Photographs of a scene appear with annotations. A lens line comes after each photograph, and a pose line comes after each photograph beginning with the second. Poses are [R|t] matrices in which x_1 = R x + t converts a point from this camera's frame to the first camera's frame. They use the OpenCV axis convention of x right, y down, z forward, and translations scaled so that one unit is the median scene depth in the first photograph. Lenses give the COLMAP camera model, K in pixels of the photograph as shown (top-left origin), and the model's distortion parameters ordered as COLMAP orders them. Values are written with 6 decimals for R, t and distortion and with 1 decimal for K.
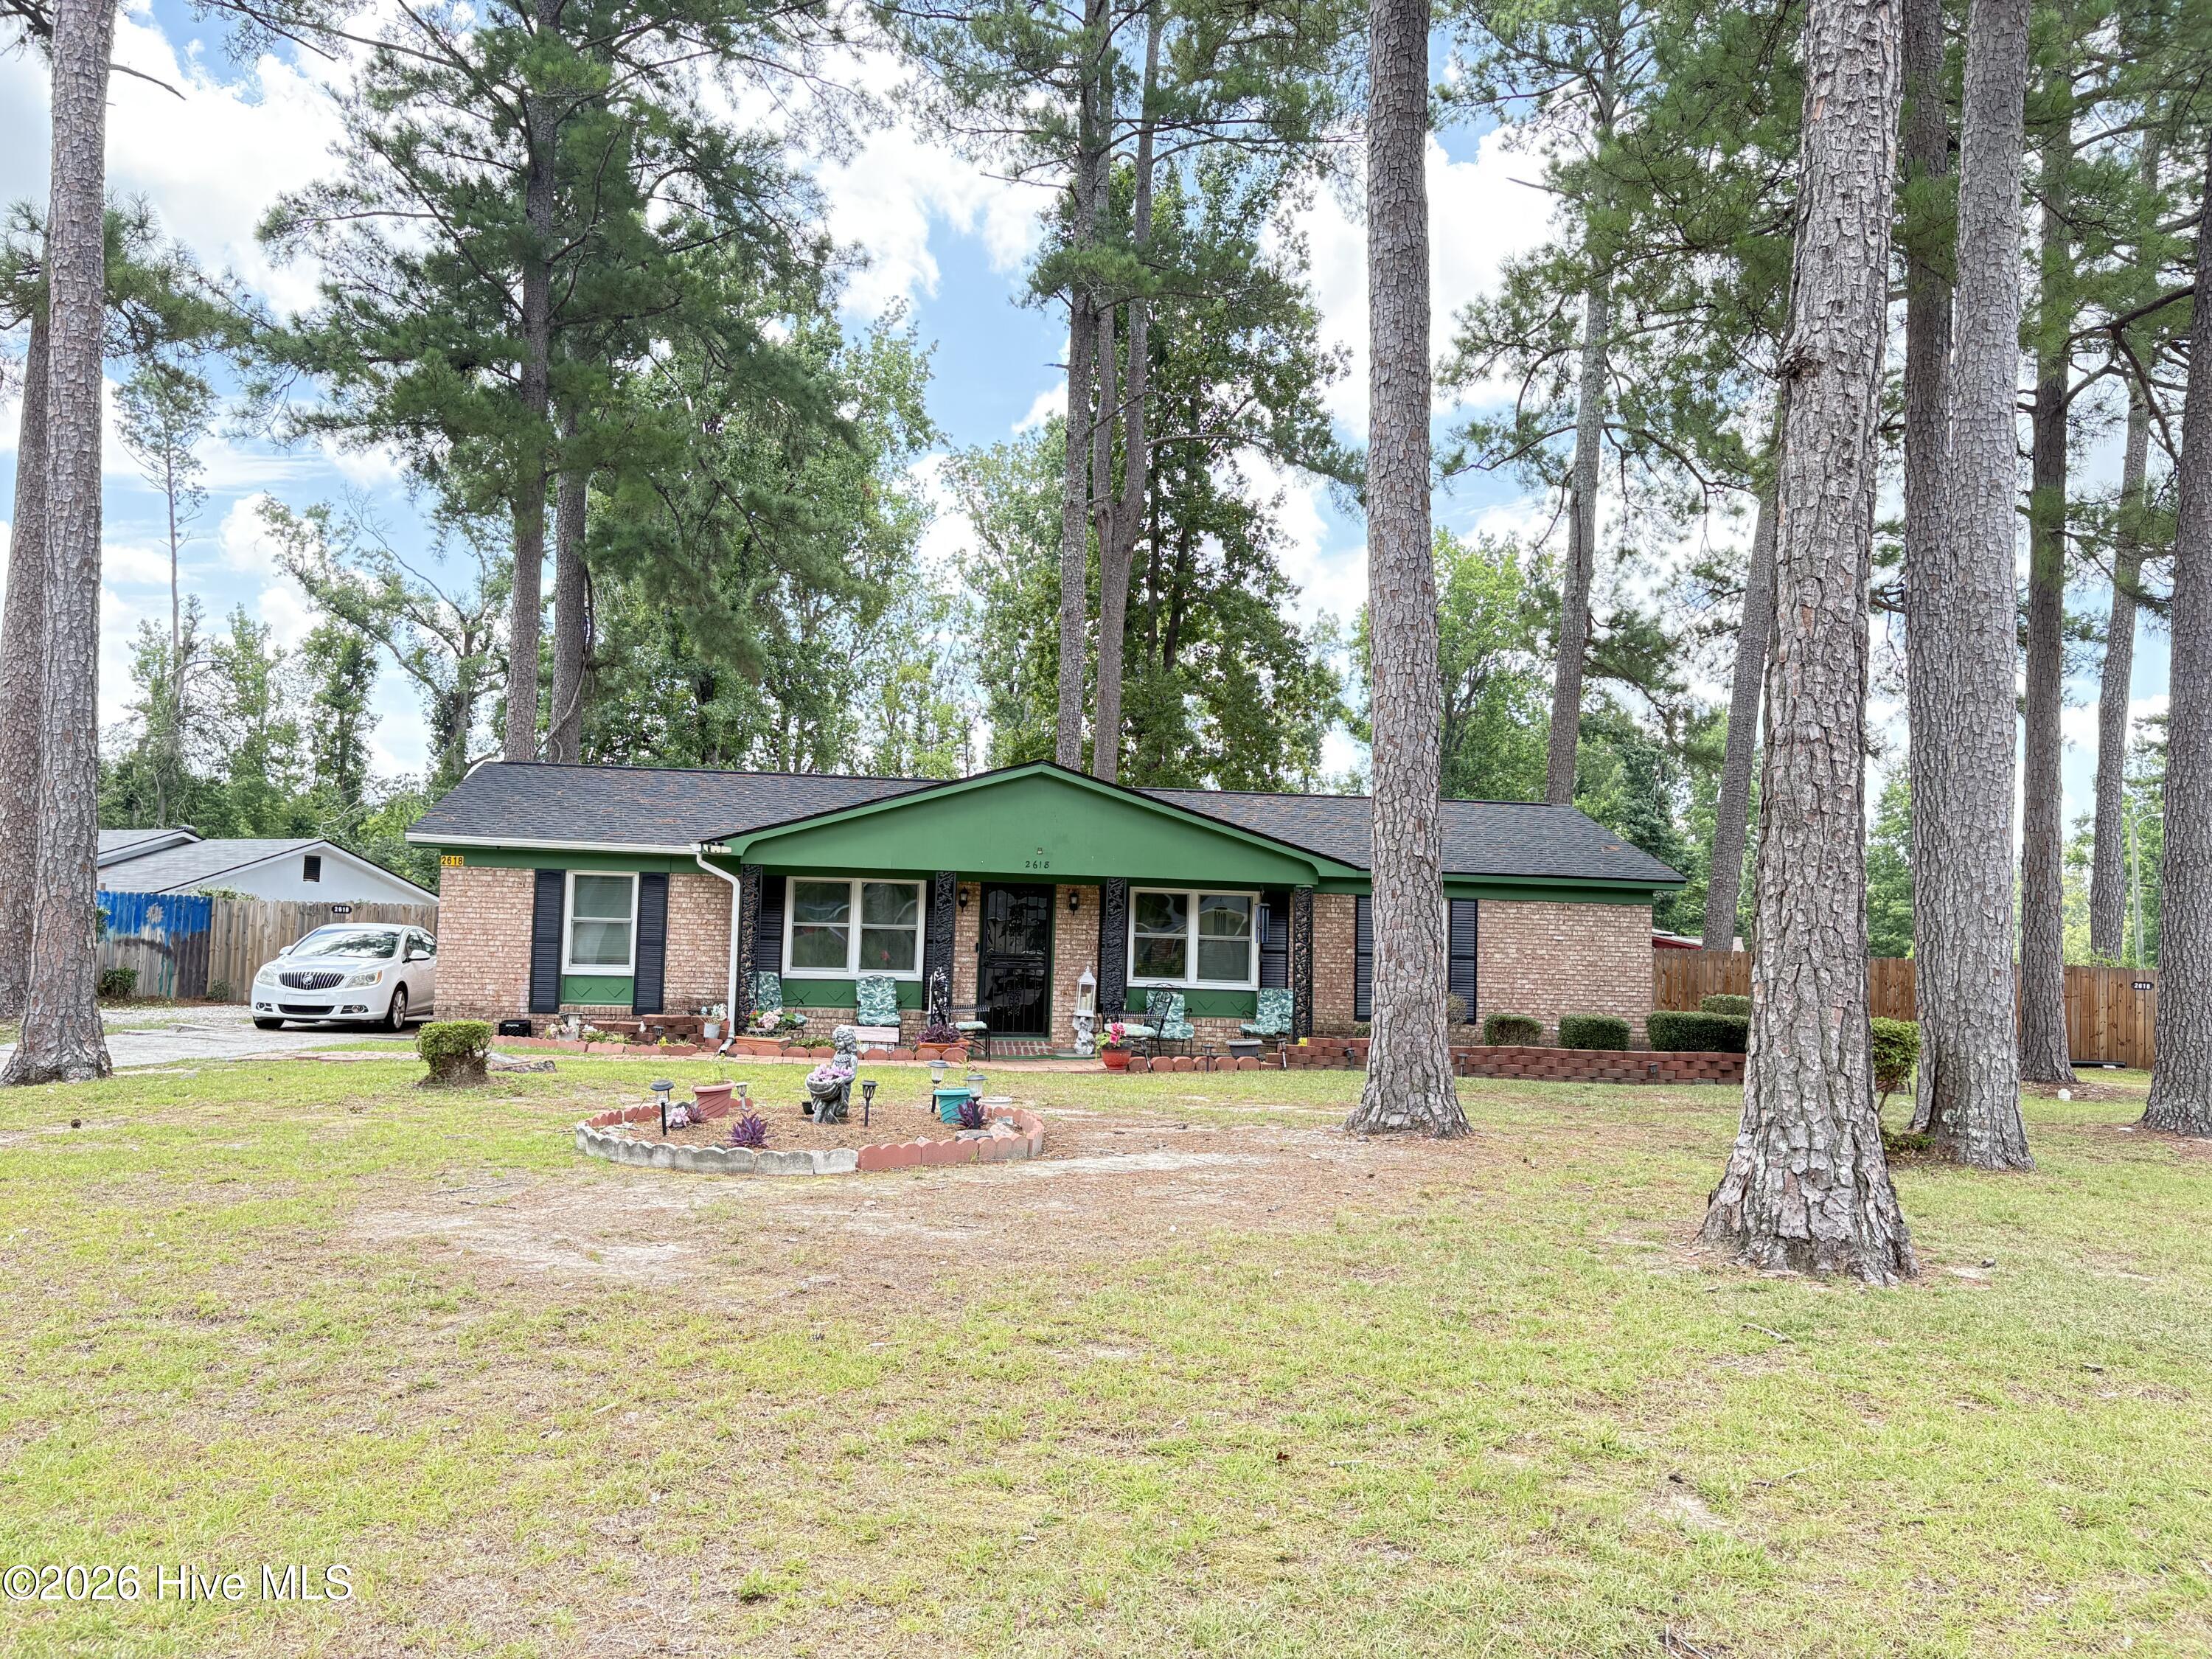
lens RADIAL K [[1721.4, 0, 1109.6], [0, 1721.4, 842.1], [0, 0, 1]] dist [0.038492, 0.004942]
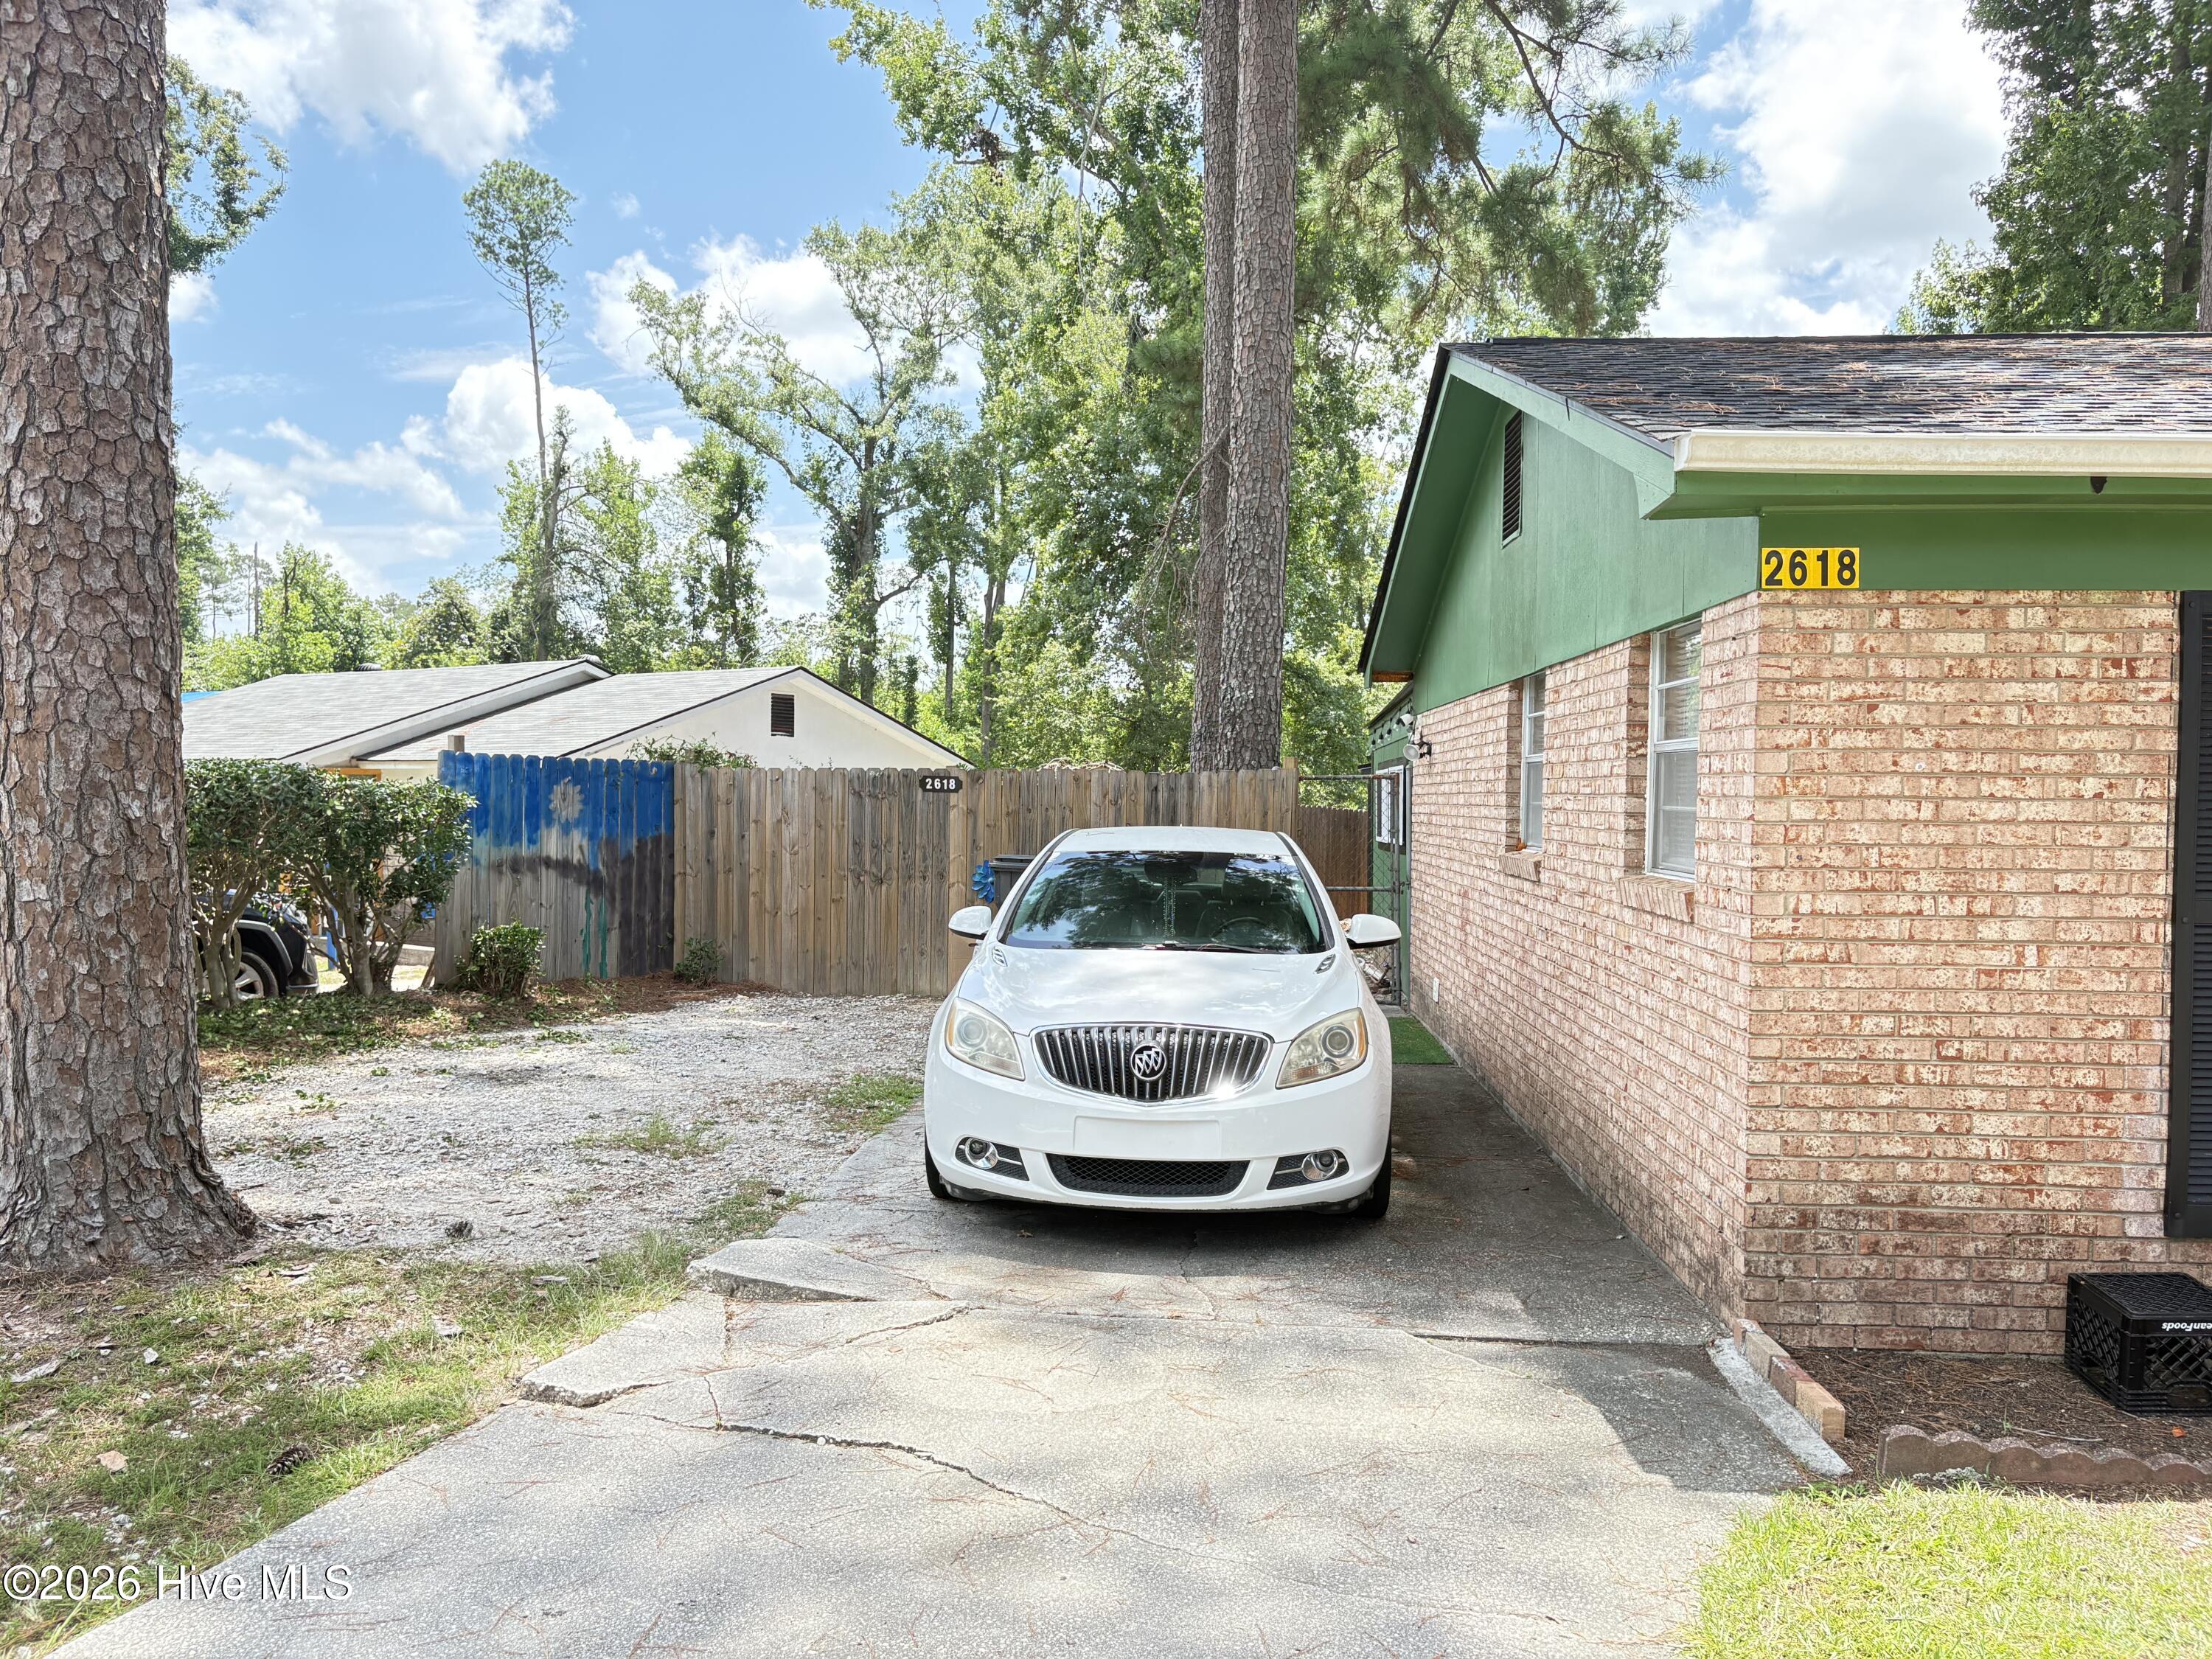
lens RADIAL K [[1721.4, 0, 1100.1], [0, 1721.4, 826.8], [0, 0, 1]] dist [0.038492, 0.004942]
pose [[0.982836, -0.014791, -0.183887, -0.116518], [0.028332, 0.997058, 0.071229, 0.006989], [0.182292, -0.075216, 0.980363, 0.206711]]
